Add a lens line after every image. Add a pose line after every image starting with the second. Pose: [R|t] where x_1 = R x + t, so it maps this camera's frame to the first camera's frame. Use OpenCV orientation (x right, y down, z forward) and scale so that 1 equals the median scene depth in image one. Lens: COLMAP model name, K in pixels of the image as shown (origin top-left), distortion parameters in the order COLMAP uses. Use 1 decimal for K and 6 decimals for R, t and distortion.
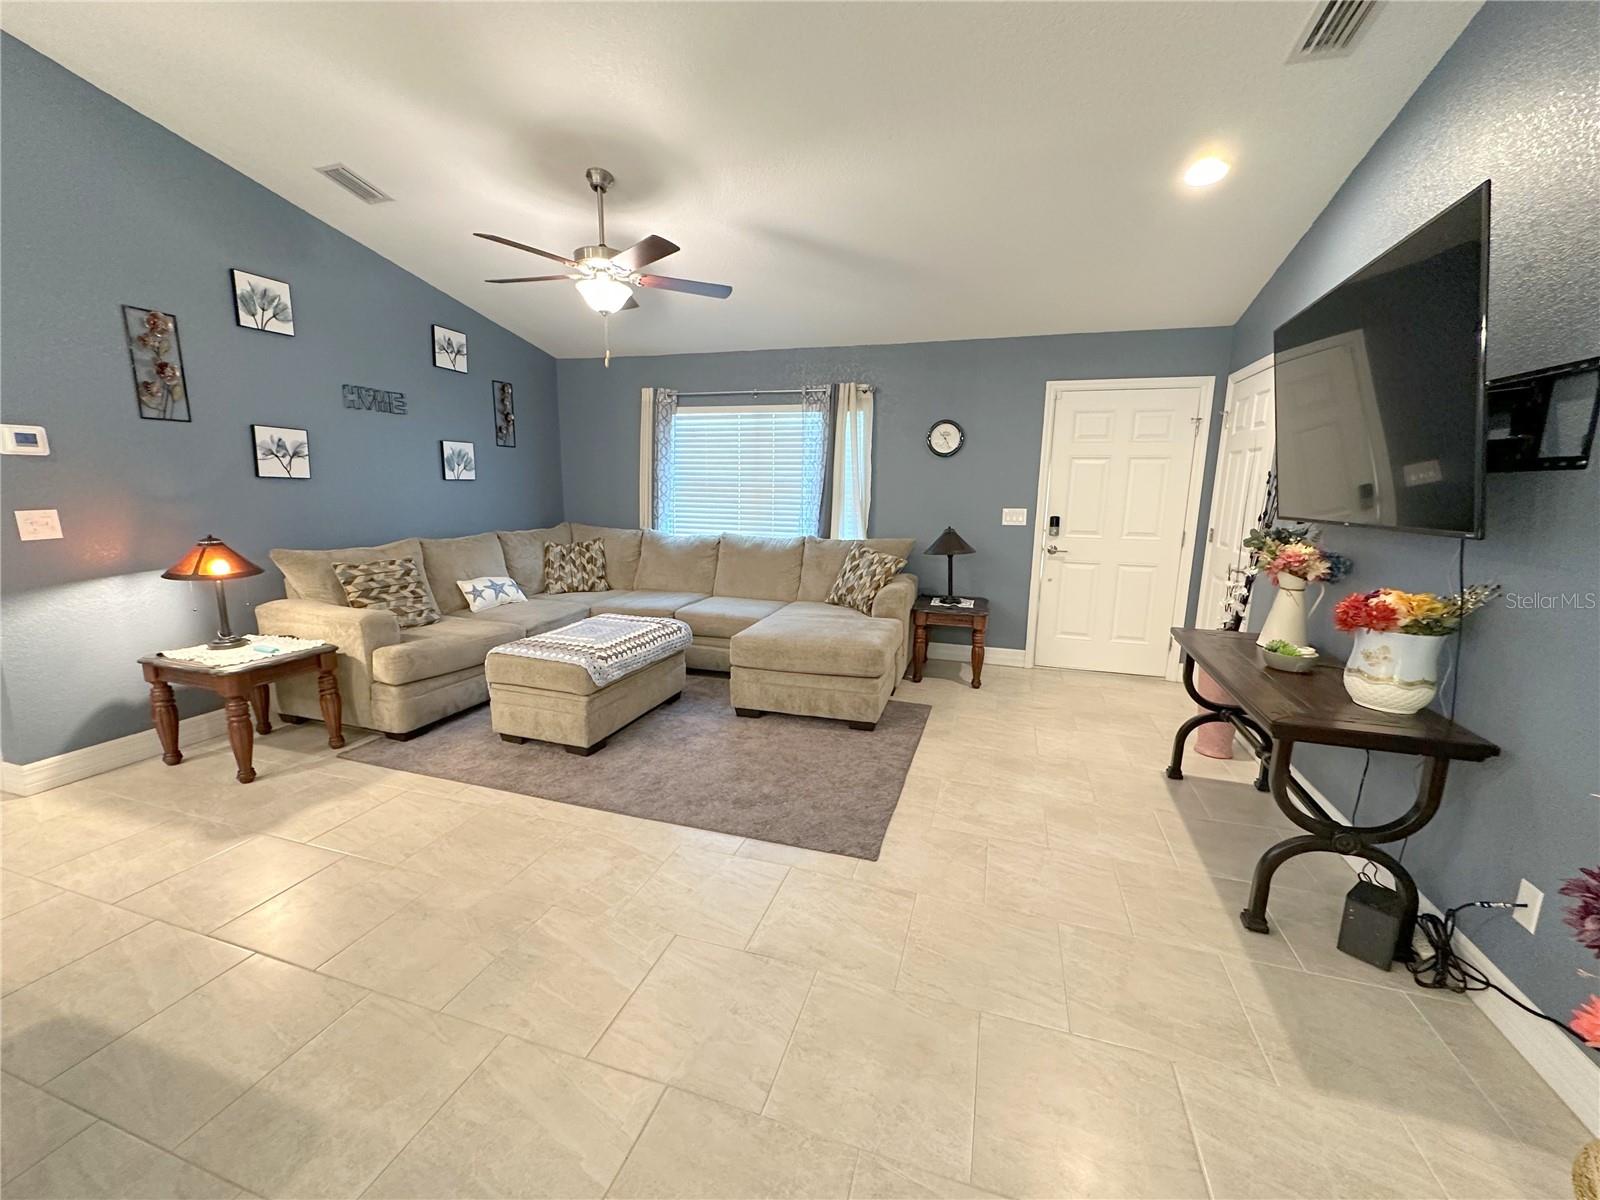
lens RADIAL K [[637.2, 0, 802.6], [0, 637.2, 600.7], [0, 0, 1]] dist [-0.001226, -0.000052]
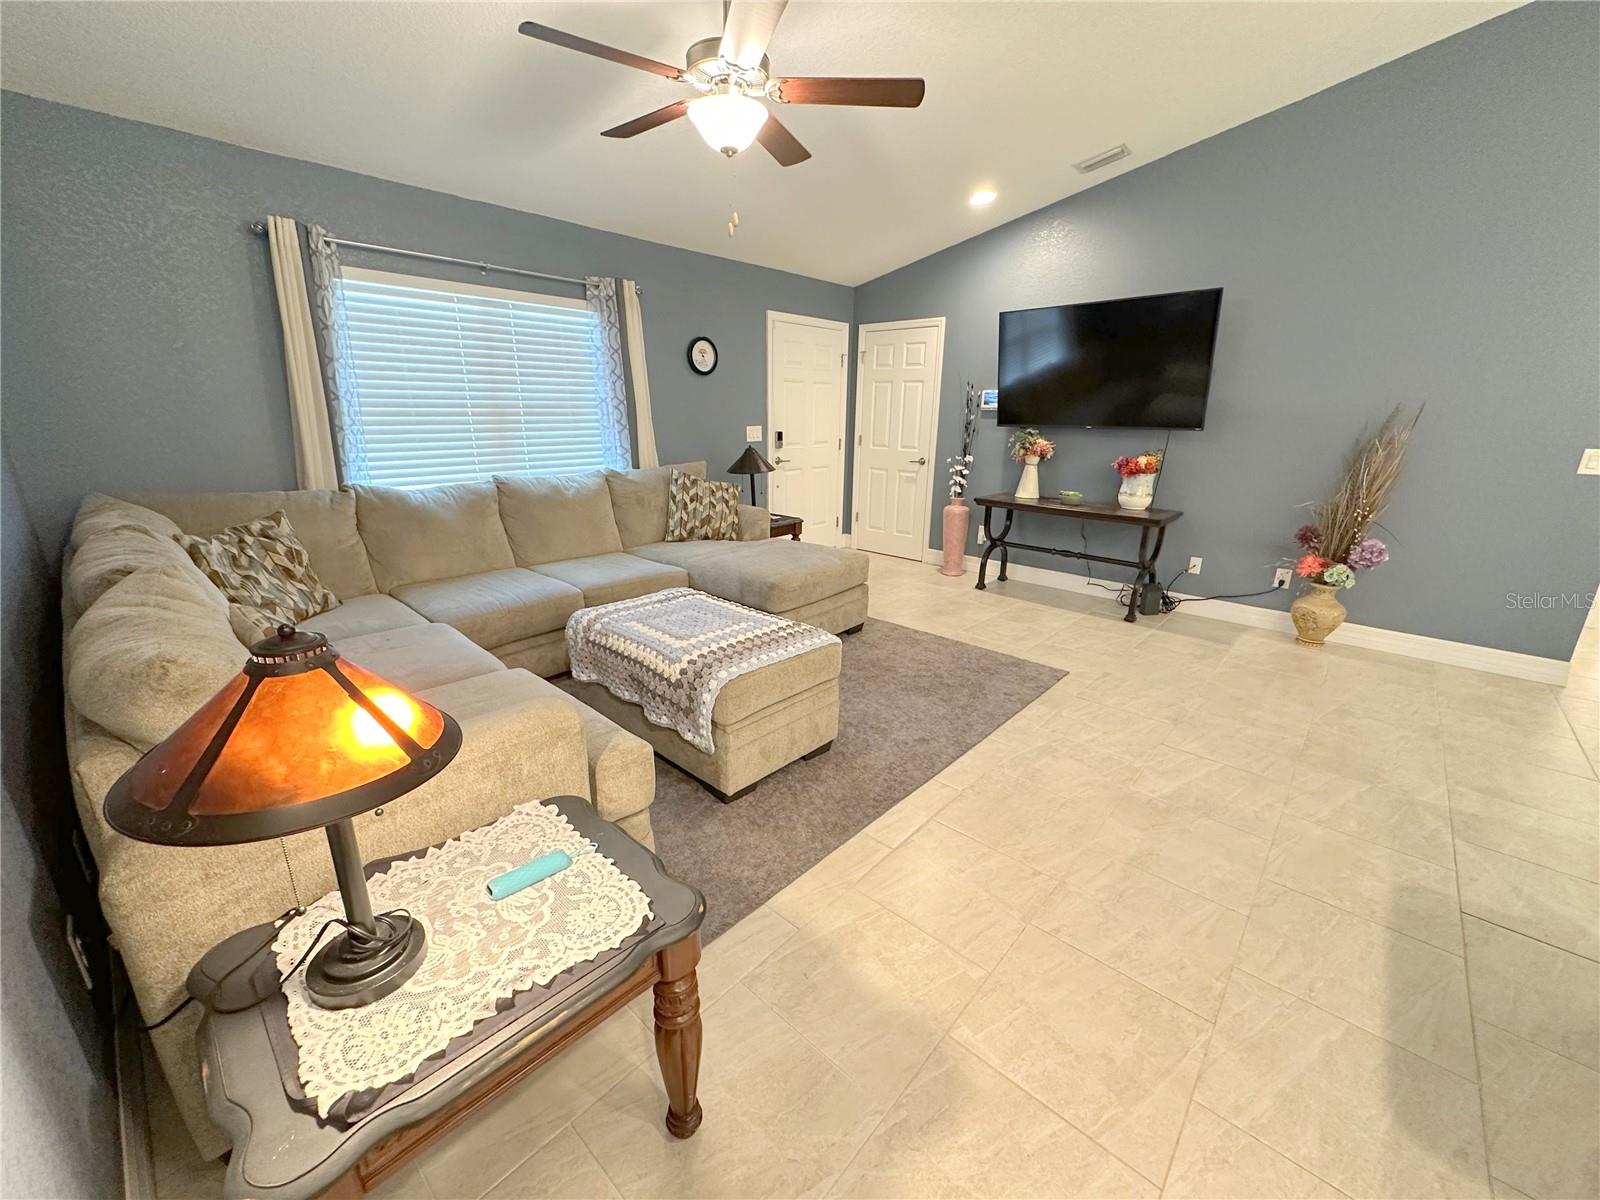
lens RADIAL K [[637.2, 0, 800.8], [0, 637.2, 597.8], [0, 0, 1]] dist [-0.001226, -0.000052]
pose [[0.419471, -0.267769, 0.867378, -0.943839], [0.154611, 0.962618, 0.222400, -0.125076], [-0.894505, 0.040816, 0.445191, 0.608965]]
